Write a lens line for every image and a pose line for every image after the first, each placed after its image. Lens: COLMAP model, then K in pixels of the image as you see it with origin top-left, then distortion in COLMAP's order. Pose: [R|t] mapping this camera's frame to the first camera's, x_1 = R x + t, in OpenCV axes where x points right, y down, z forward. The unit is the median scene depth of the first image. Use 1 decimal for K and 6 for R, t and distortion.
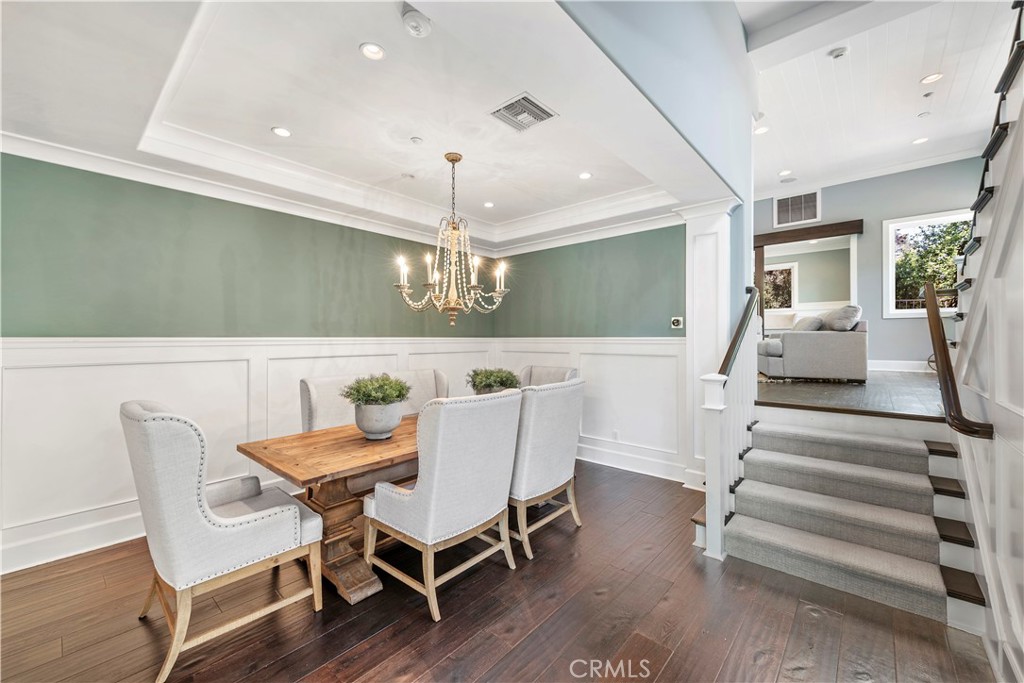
lens RADIAL K [[403.3, 0, 514.8], [0, 403.3, 337.9], [0, 0, 1]] dist [0.008986, -0.000455]
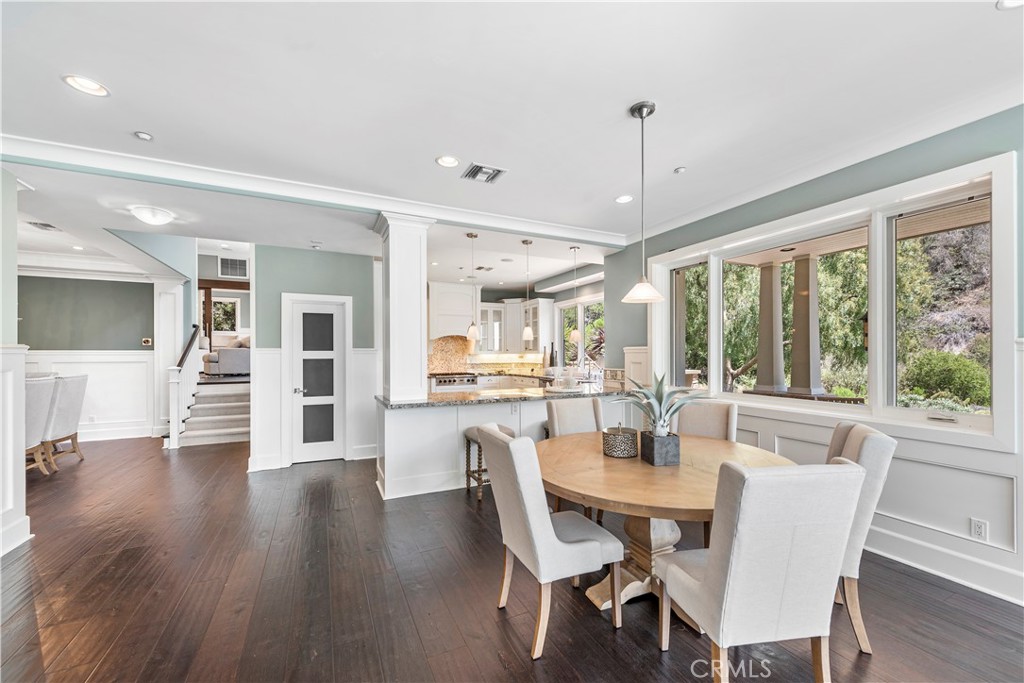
lens RADIAL K [[402.3, 0, 514.9], [0, 402.3, 352.5], [0, 0, 1]] dist [0.000622, 0.000052]
pose [[0.386726, 0.002199, 0.922192, -0.544517], [0.002267, 0.999992, -0.003335, 0.015621], [-0.922192, 0.003380, 0.386718, -1.046047]]
